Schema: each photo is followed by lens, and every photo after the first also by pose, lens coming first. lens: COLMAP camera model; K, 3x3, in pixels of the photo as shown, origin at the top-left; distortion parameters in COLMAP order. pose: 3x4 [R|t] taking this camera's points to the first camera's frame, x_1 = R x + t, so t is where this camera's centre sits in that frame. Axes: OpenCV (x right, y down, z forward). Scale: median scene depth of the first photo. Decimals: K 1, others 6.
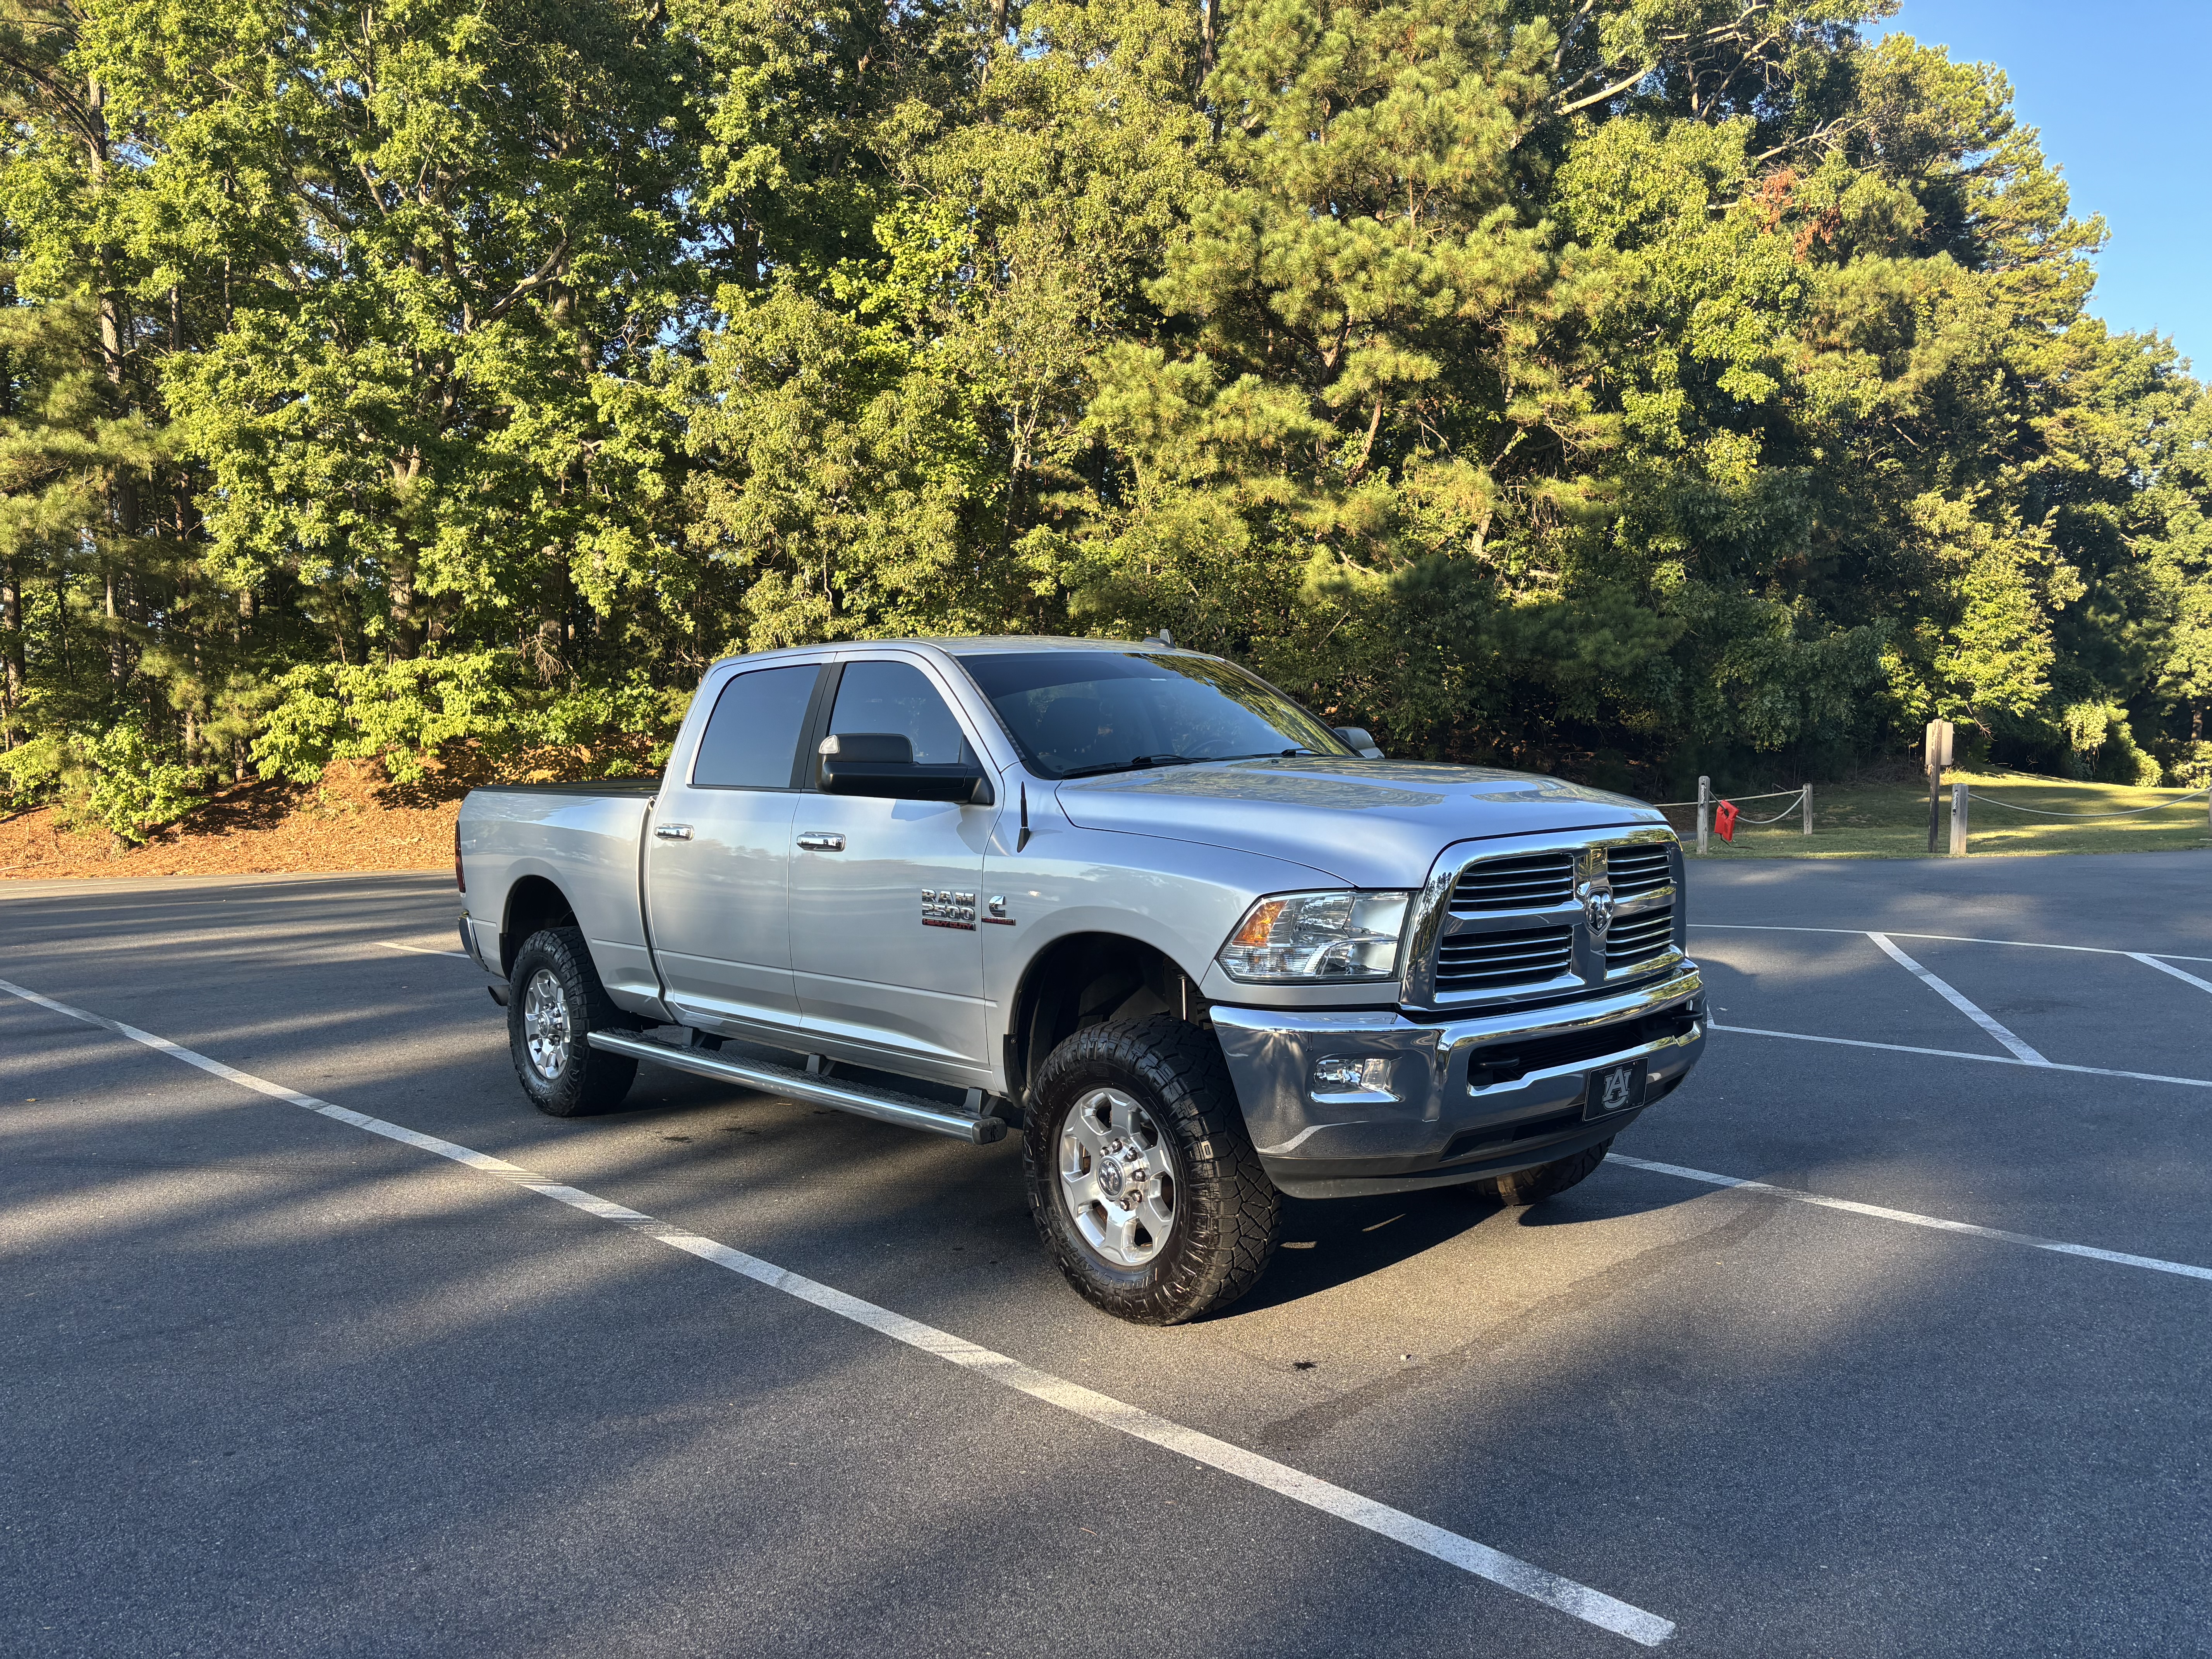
lens RADIAL K [[1677.9, 0, 1113.6], [0, 1677.9, 832.3], [0, 0, 1]] dist [0.020578, -0.022609]
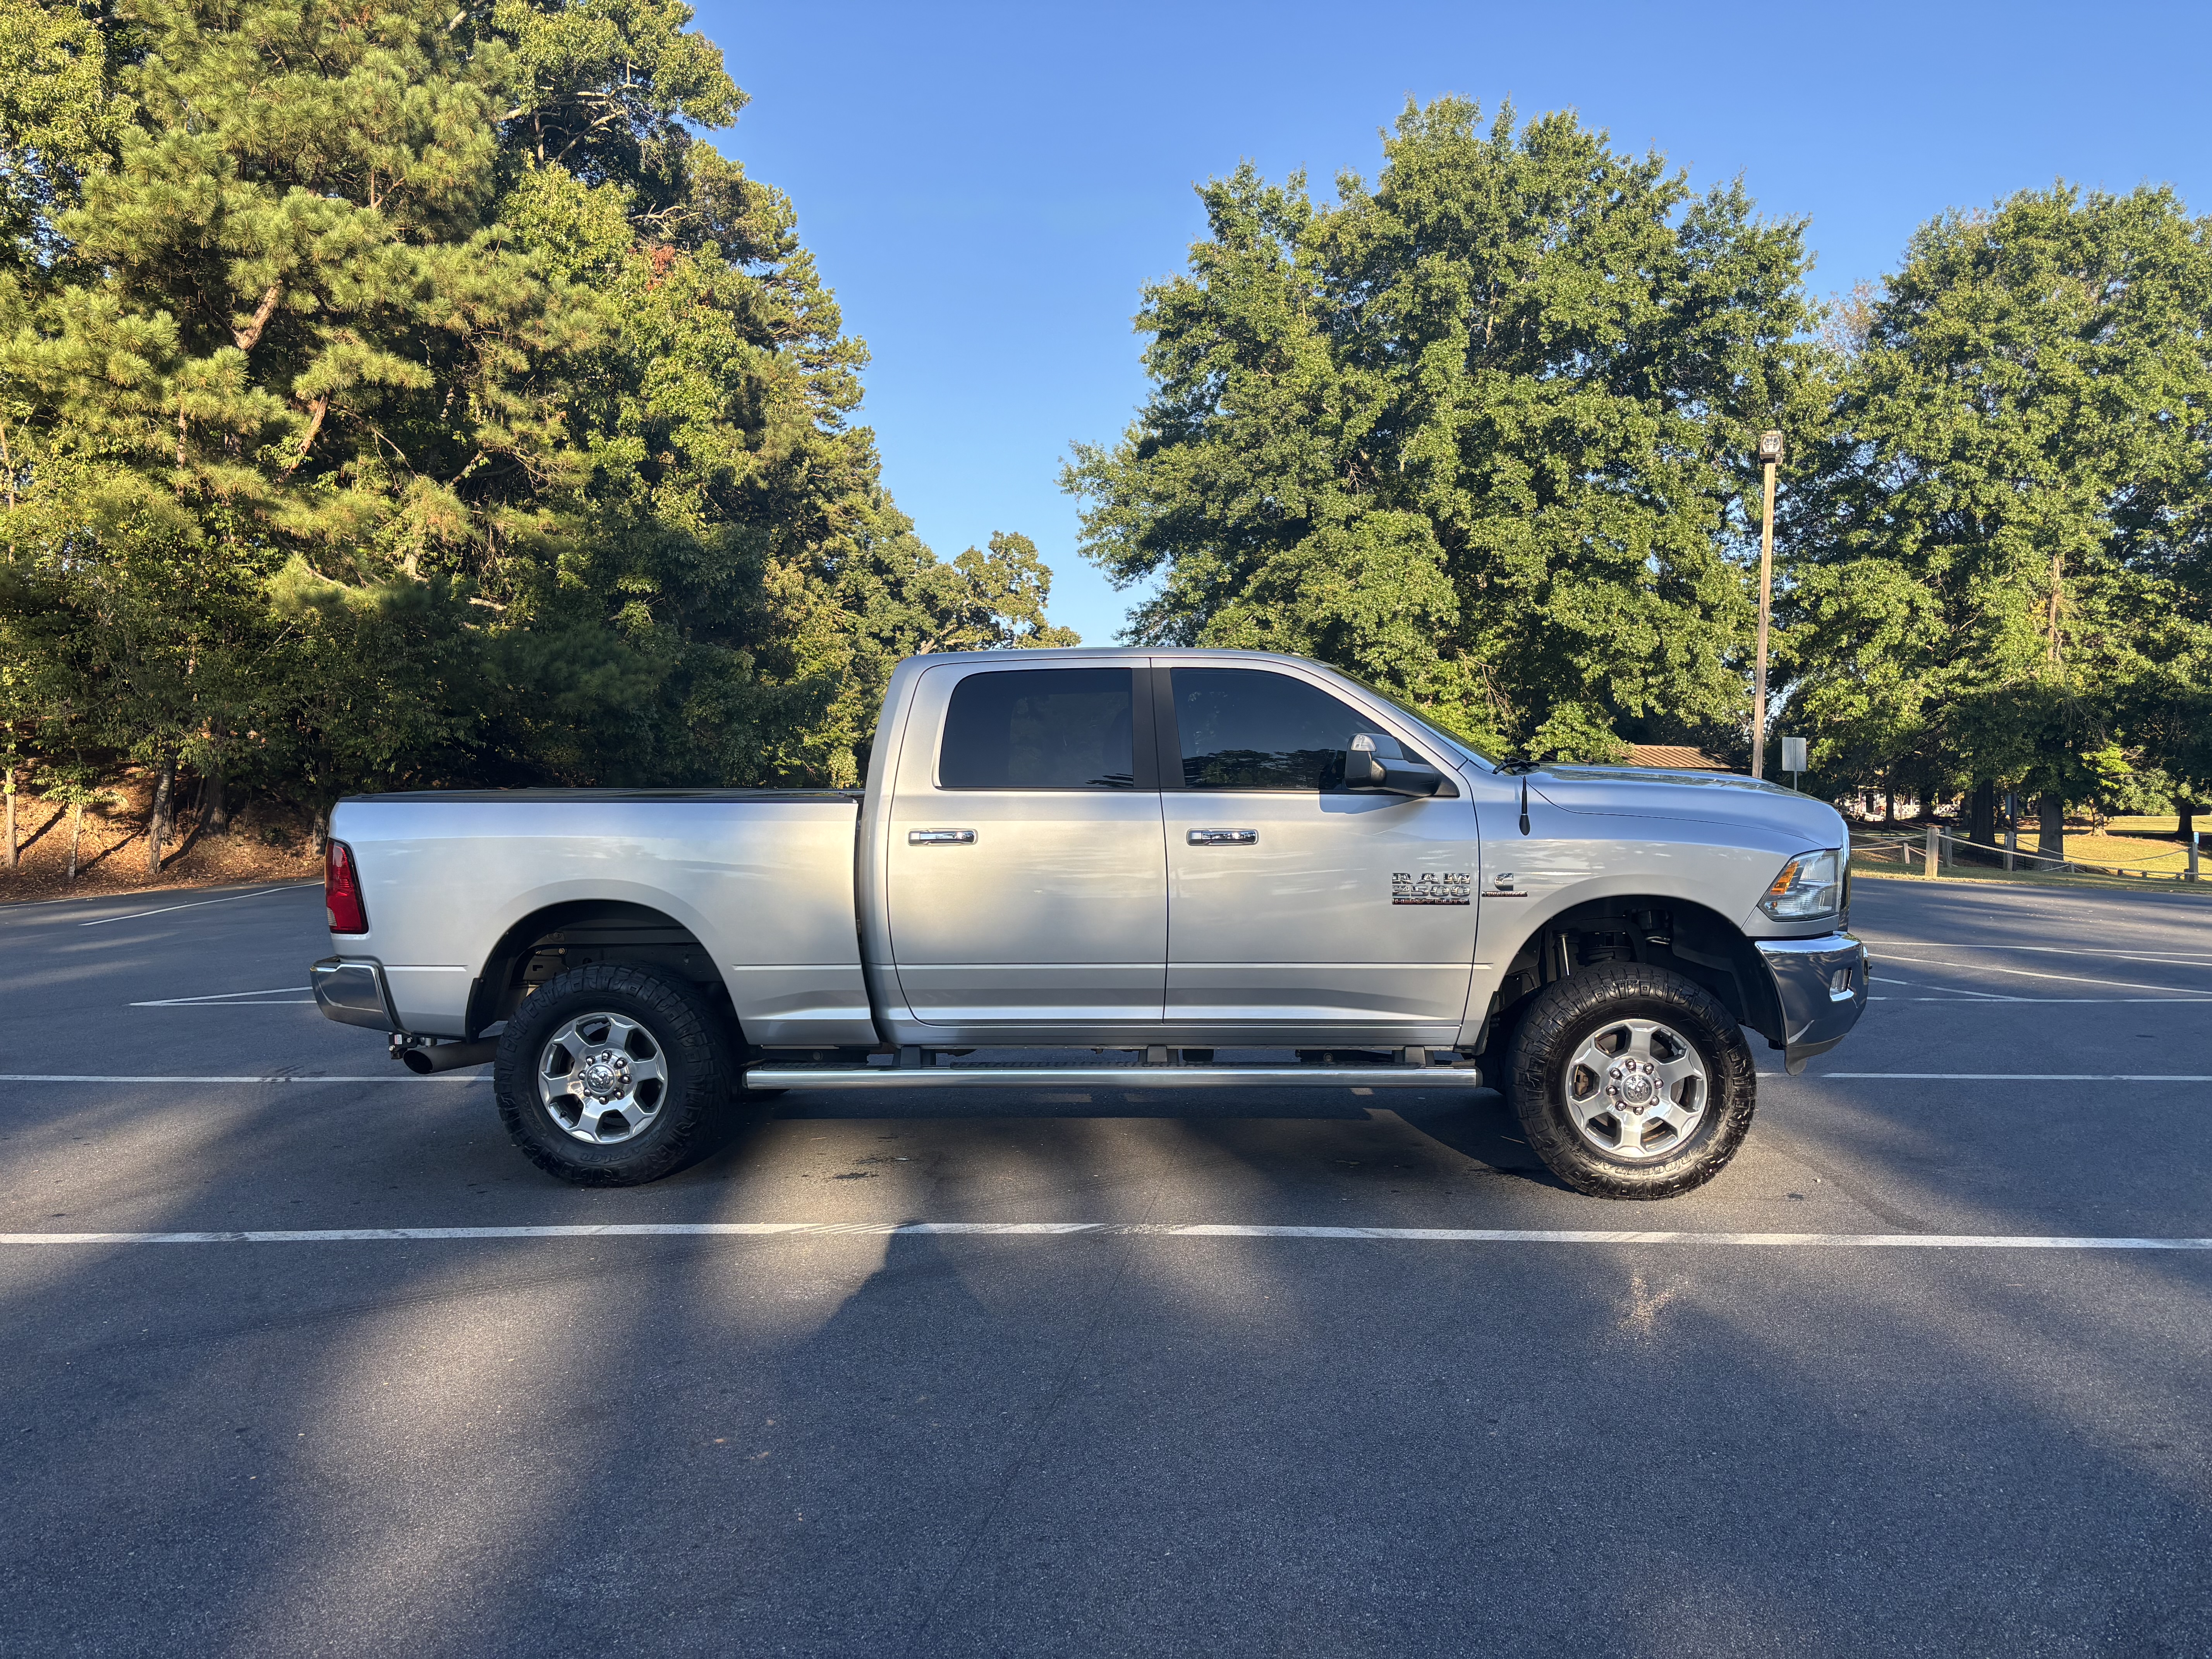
lens RADIAL K [[1677.9, 0, 1114.2], [0, 1677.9, 834.0], [0, 0, 1]] dist [0.020578, -0.022609]
pose [[0.724277, -0.010824, 0.689424, -0.180975], [0.027211, 0.999547, -0.012894, 0.002996], [-0.688972, 0.028099, 0.724243, 0.054527]]
